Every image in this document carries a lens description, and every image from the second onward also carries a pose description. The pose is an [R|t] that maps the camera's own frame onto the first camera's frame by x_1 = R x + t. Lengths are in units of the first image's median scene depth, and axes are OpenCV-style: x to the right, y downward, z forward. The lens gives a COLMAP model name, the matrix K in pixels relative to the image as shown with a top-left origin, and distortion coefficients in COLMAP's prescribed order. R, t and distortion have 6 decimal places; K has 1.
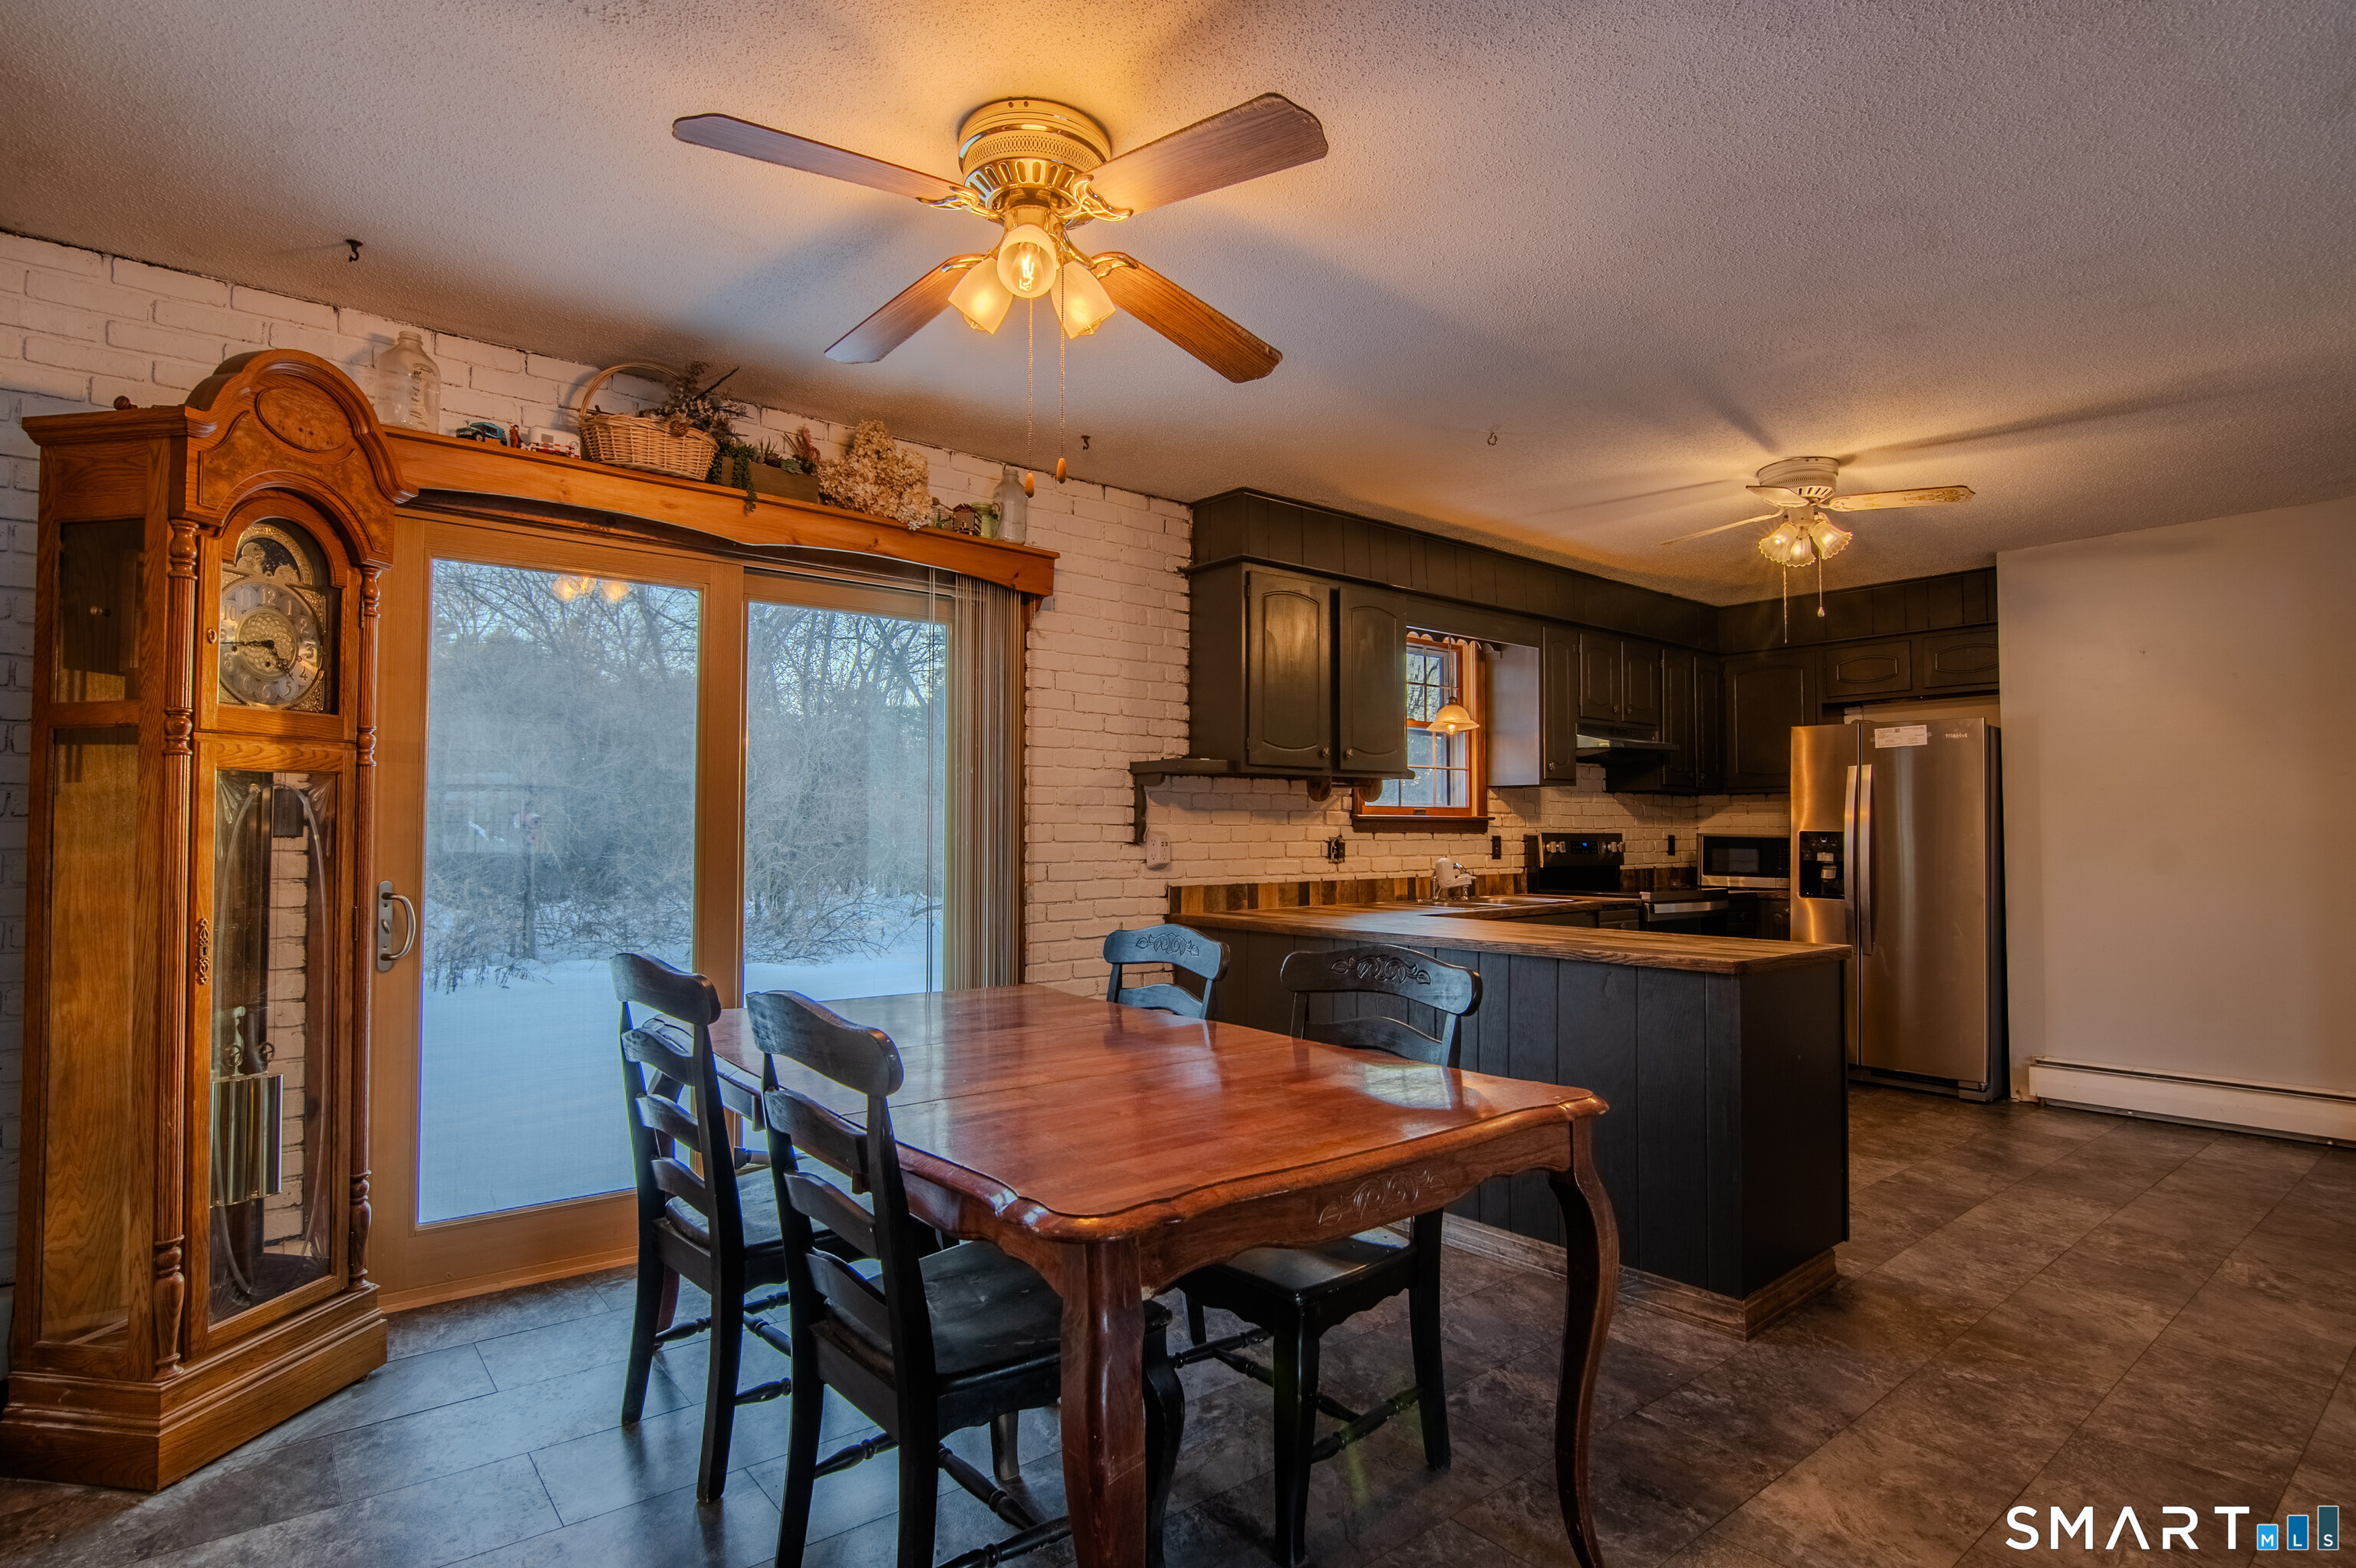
lens RADIAL K [[1149.3, 0, 1165.1], [0, 1149.3, 797.1], [0, 0, 1]] dist [-0.013166, 0.000103]
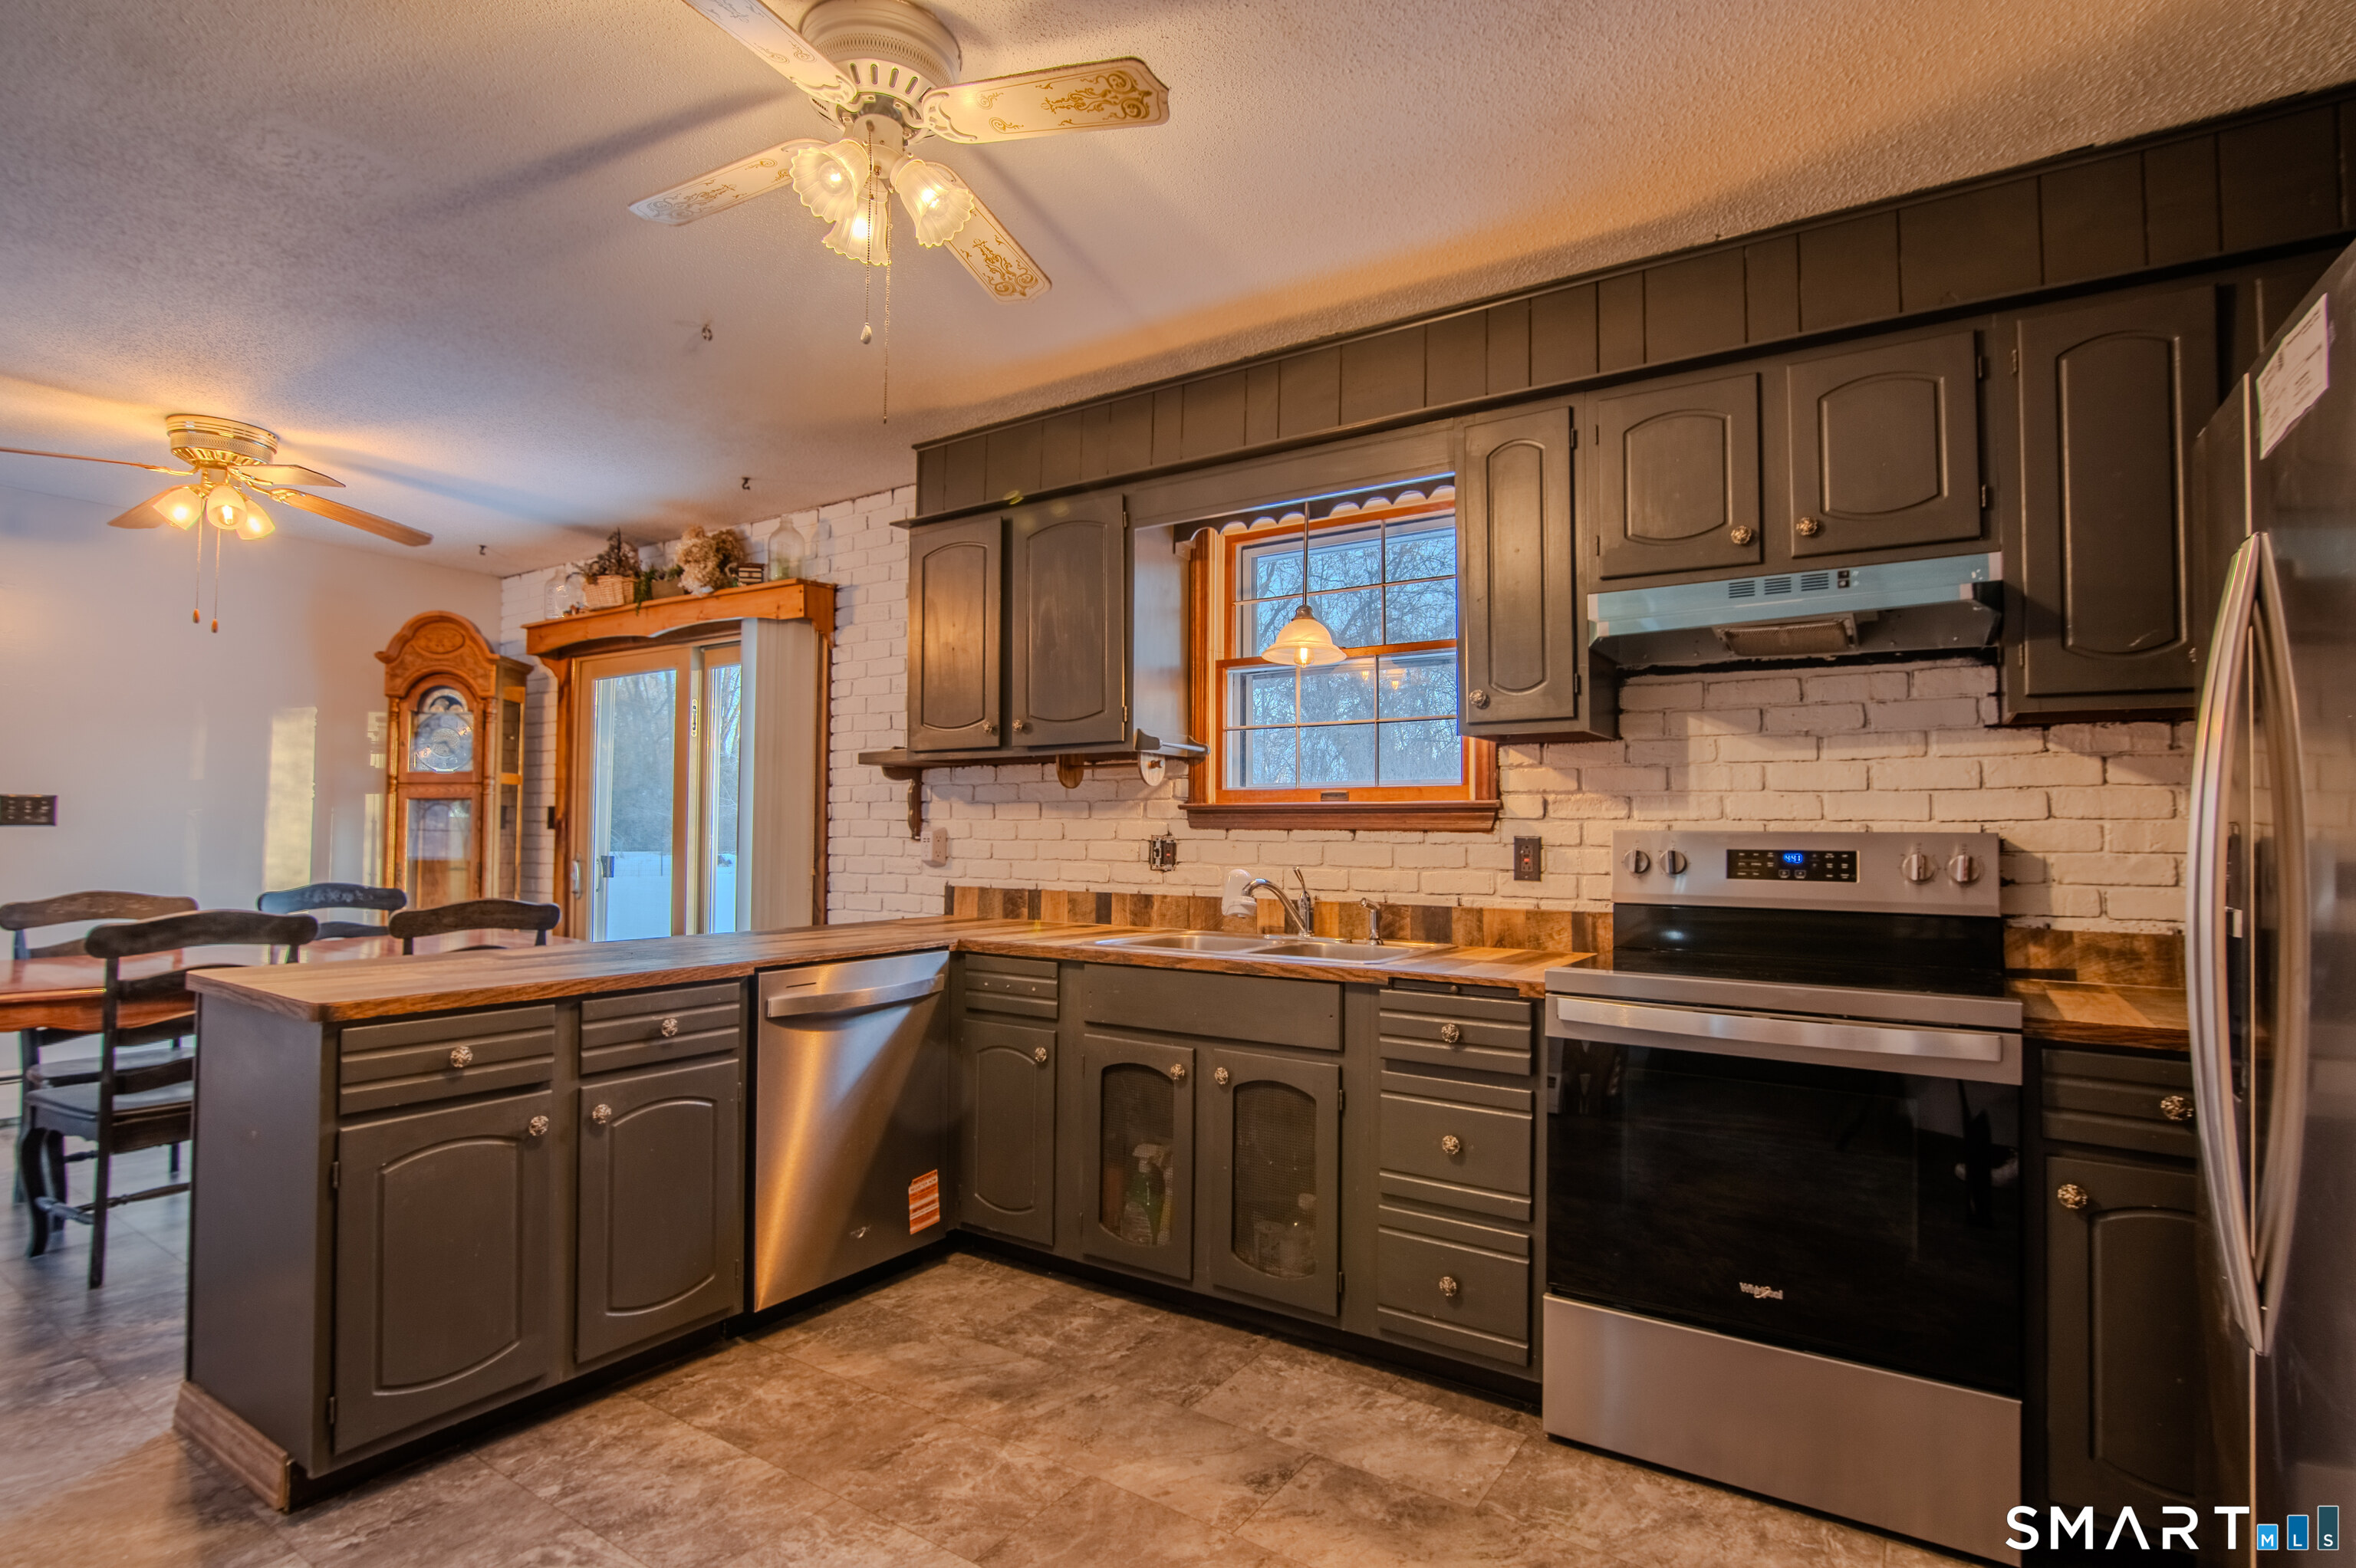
lens RADIAL K [[1149.3, 0, 1165.1], [0, 1149.3, 797.1], [0, 0, 1]] dist [-0.013166, 0.000103]
pose [[0.306040, -0.031074, -0.951511, 0.912981], [0.021656, 0.999436, -0.025674, 0.031901], [0.951772, -0.012749, 0.306541, 0.843410]]
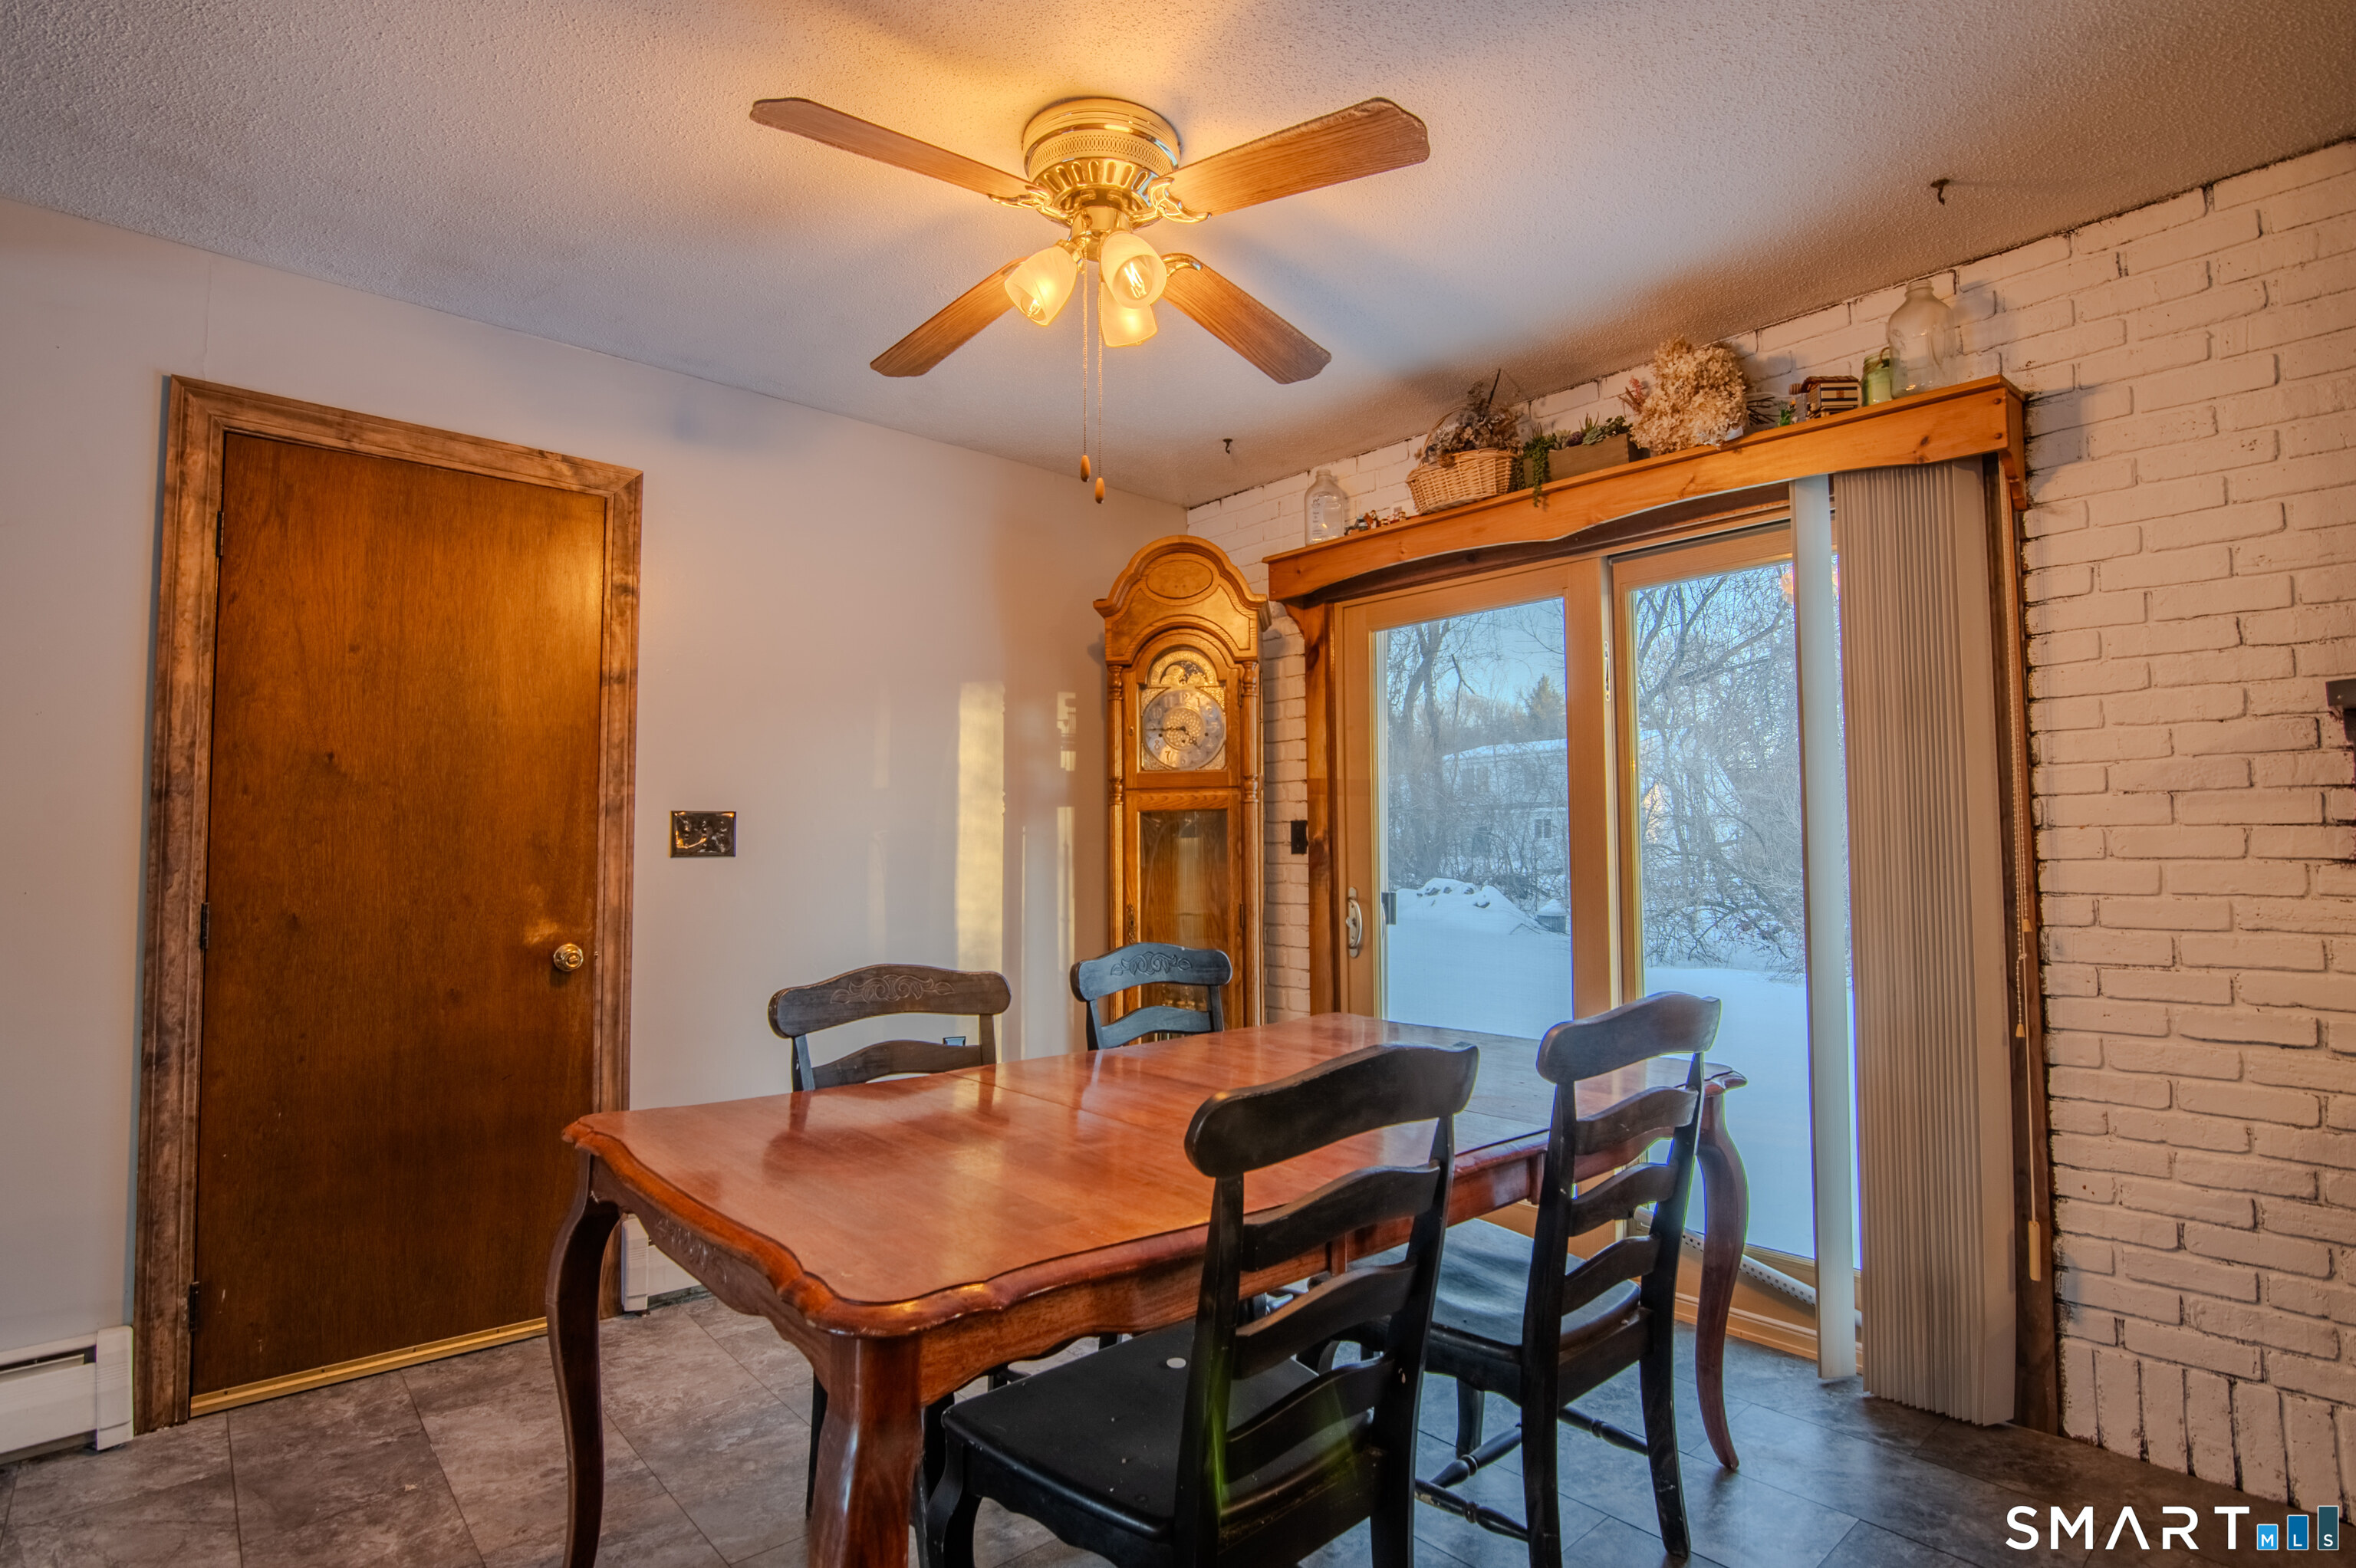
lens RADIAL K [[1149.3, 0, 1165.1], [0, 1149.3, 797.1], [0, 0, 1]] dist [-0.013166, 0.000103]
pose [[0.074357, -0.054076, -0.995764, 0.383022], [0.034126, 0.998082, -0.051654, 0.019211], [0.996648, -0.030140, 0.076060, 0.434187]]
